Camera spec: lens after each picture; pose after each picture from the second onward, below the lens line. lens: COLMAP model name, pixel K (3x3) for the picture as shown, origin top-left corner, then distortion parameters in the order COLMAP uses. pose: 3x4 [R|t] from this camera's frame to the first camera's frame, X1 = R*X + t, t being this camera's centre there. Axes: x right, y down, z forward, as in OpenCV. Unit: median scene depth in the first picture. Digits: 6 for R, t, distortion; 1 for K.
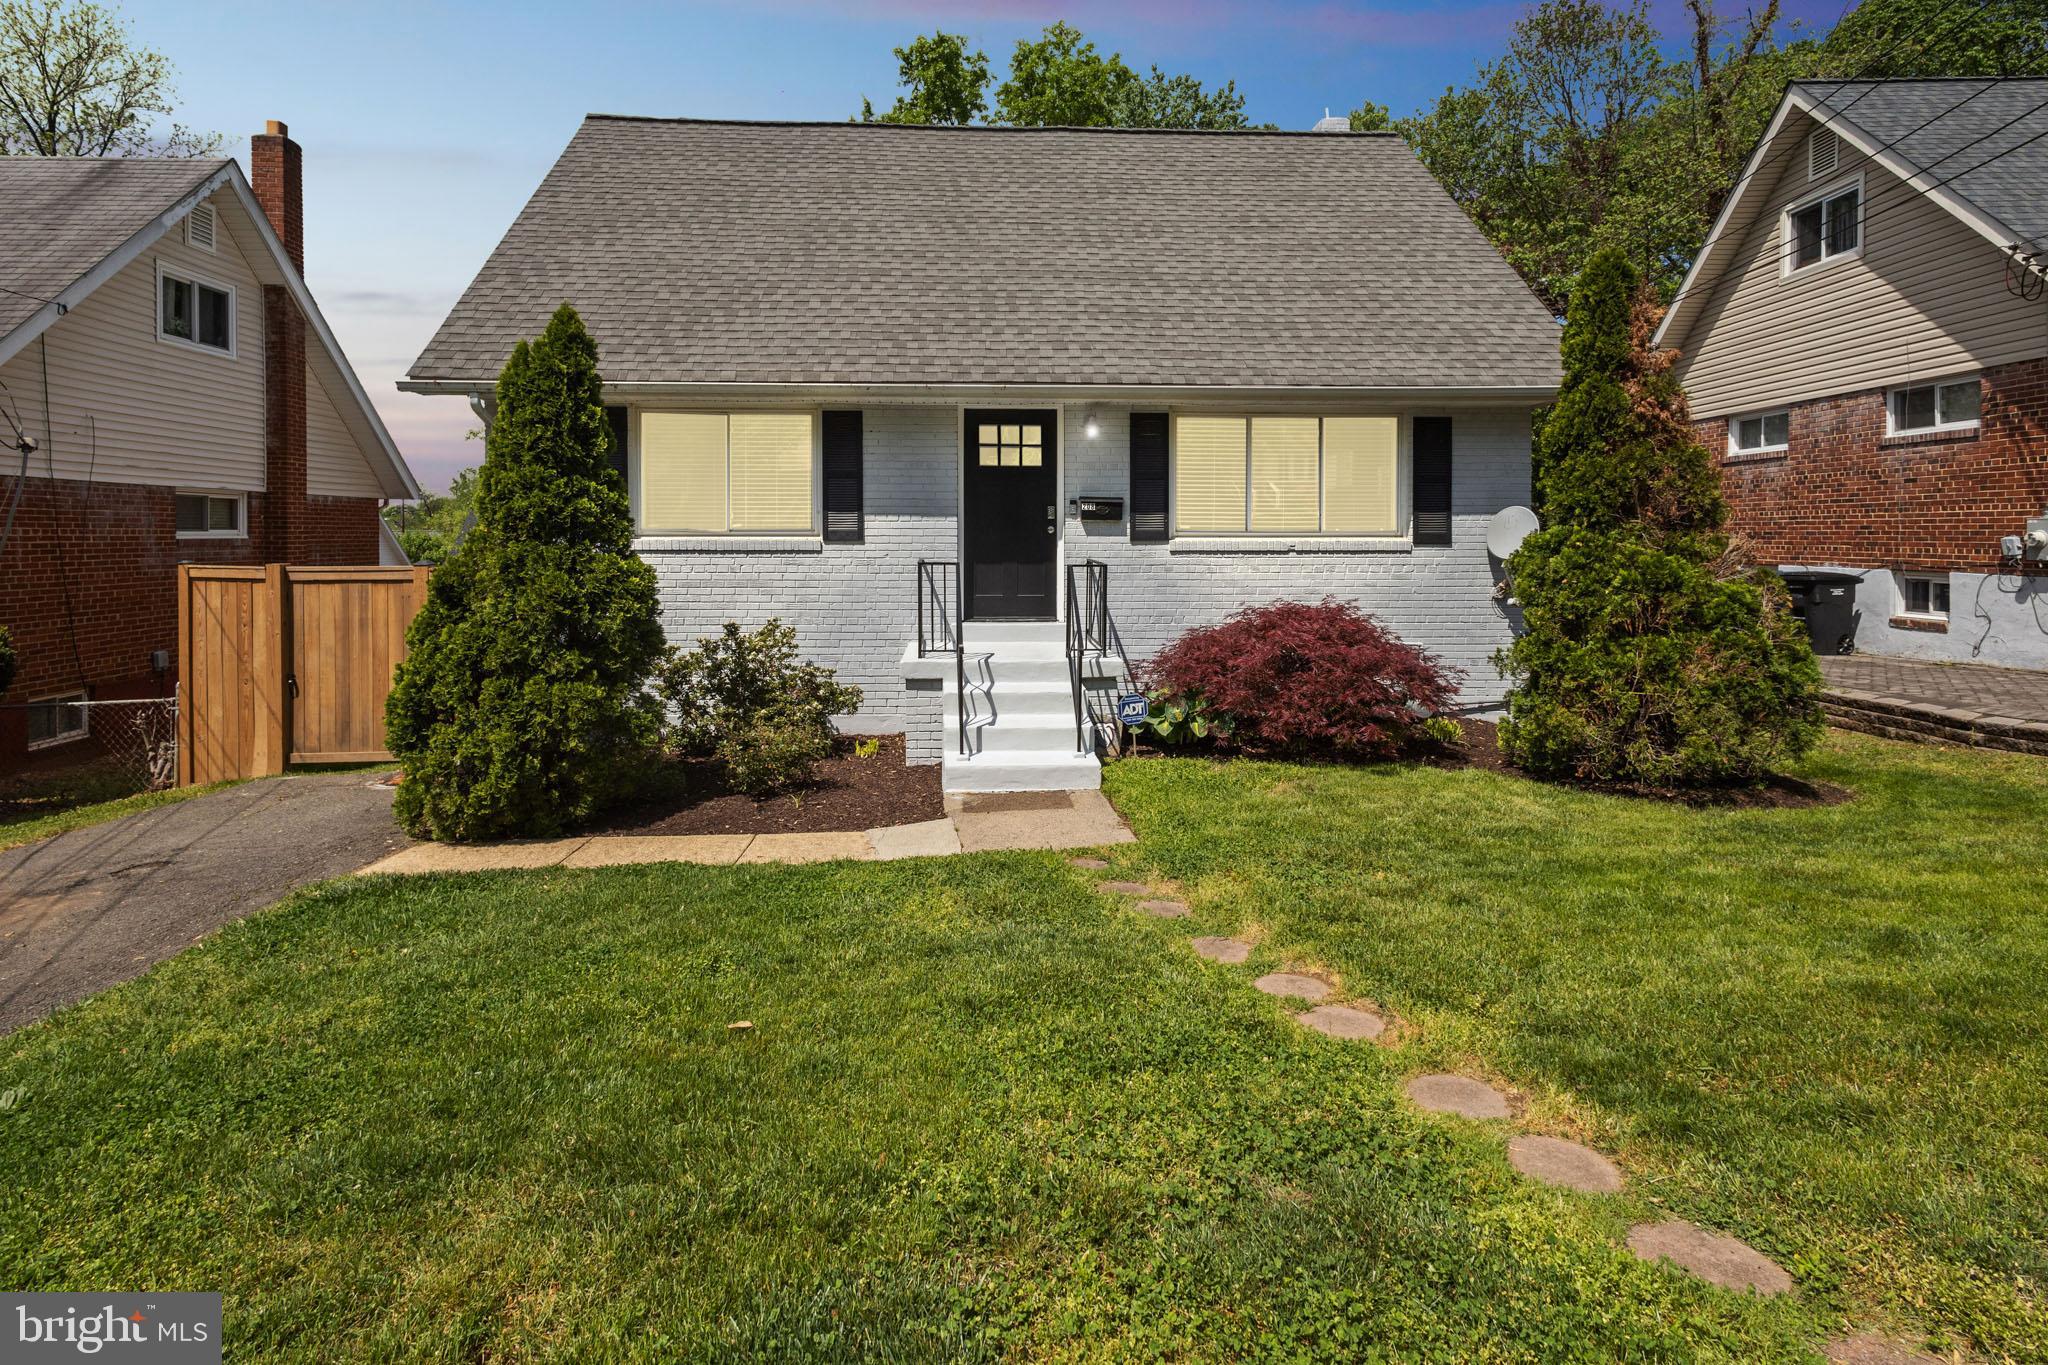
lens RADIAL K [[943.1, 0, 1027.2], [0, 943.1, 540.8], [0, 0, 1]] dist [0.007203, 0.000405]
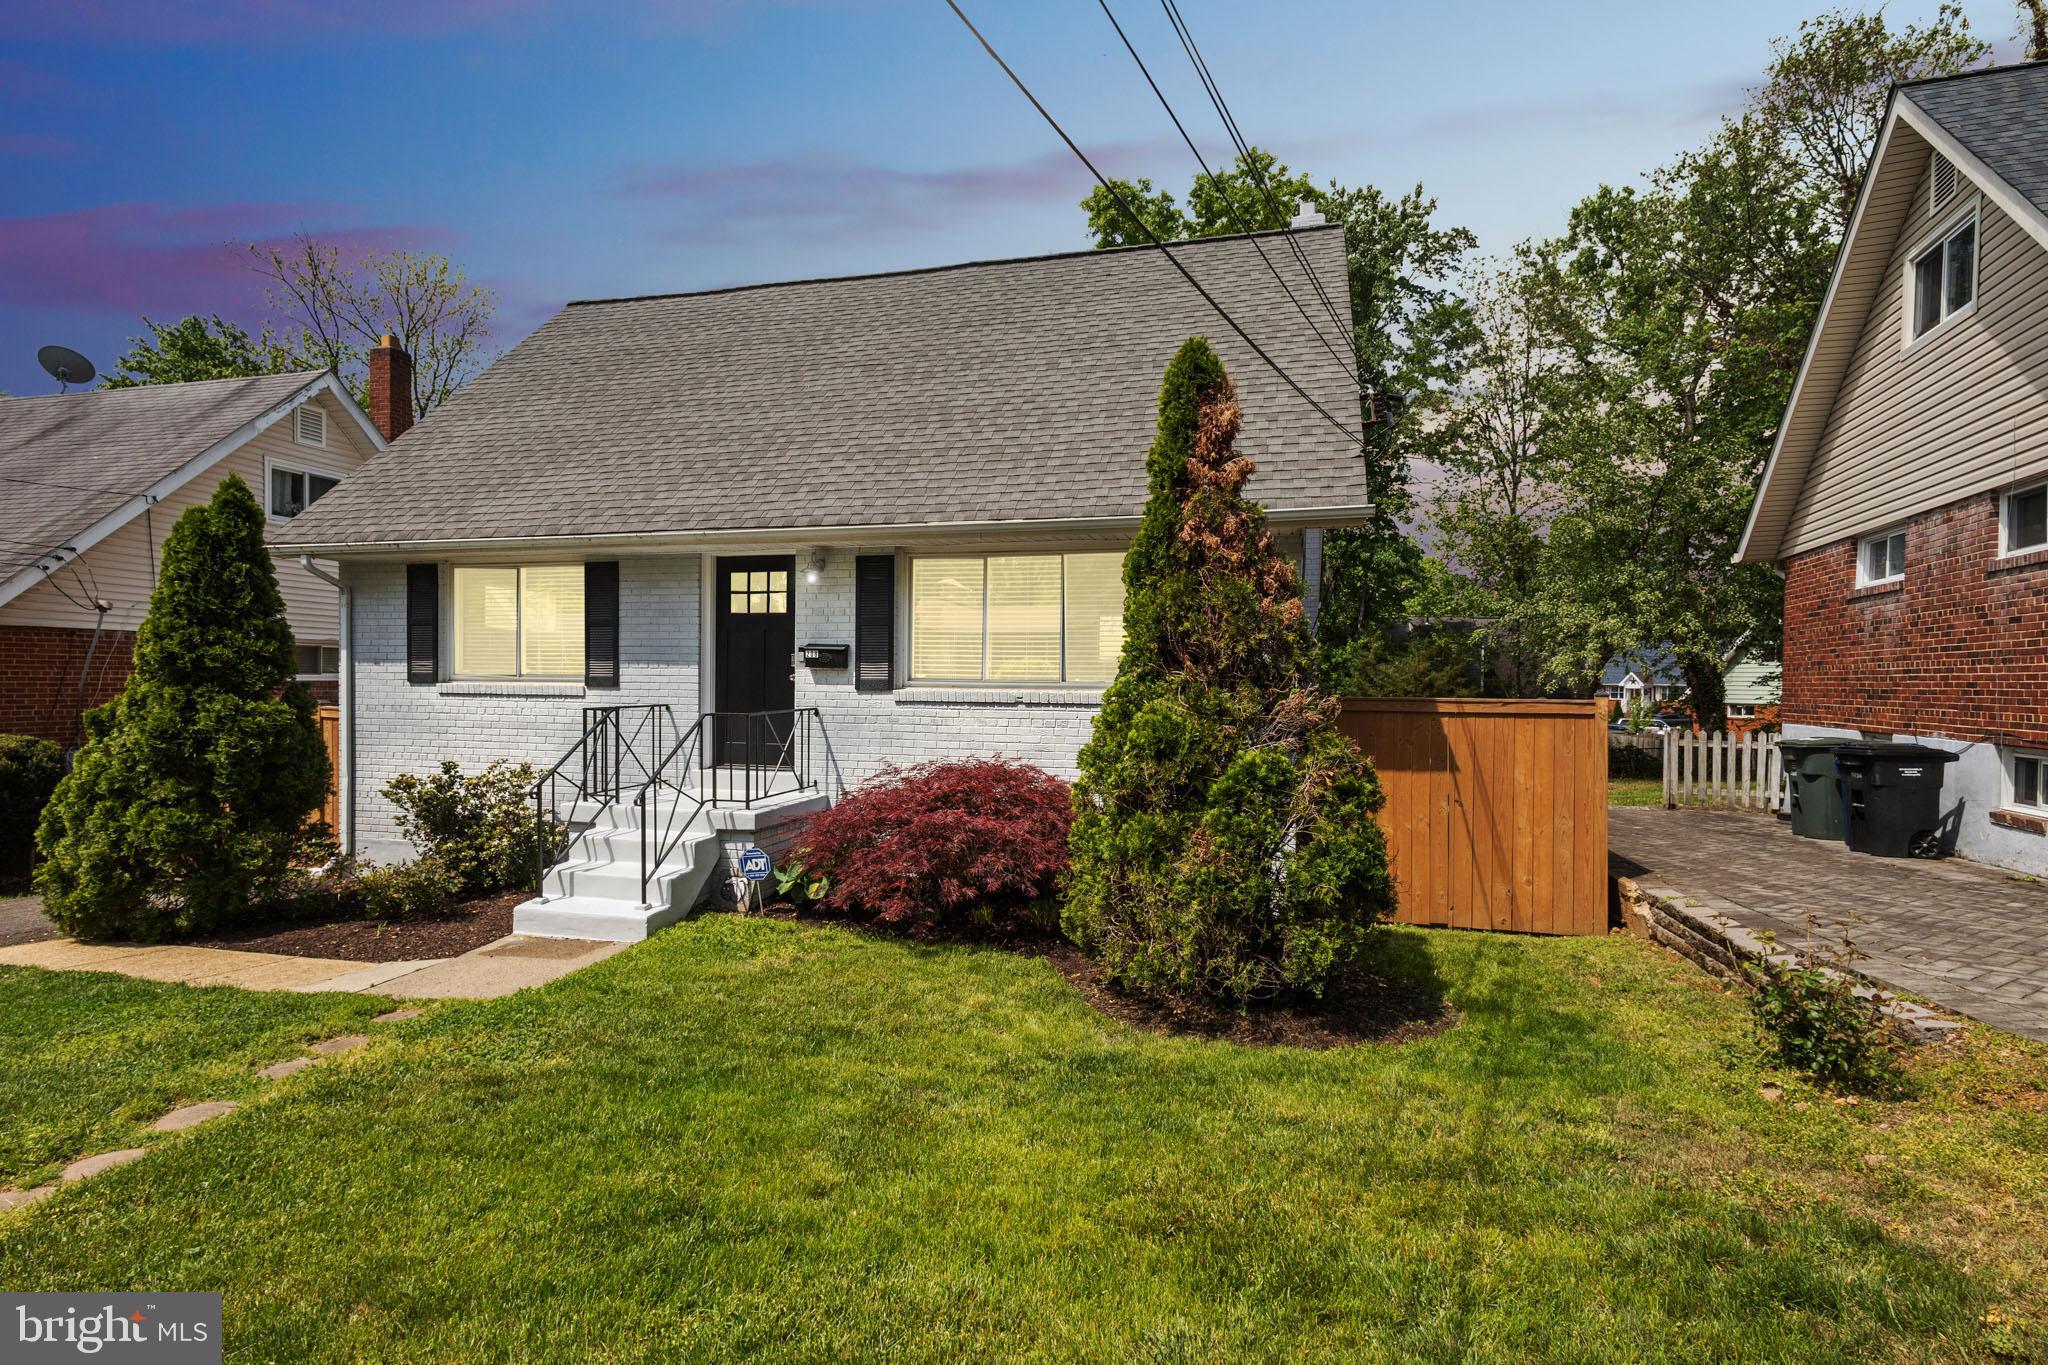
lens RADIAL K [[936.5, 0, 1018.4], [0, 936.5, 689.7], [0, 0, 1]] dist [0.003882, 0.000143]
pose [[0.957776, 0.012161, -0.287257, 0.535006], [-0.012054, 0.999925, 0.002143, -0.004251], [0.287261, 0.001410, 0.957851, 0.138437]]
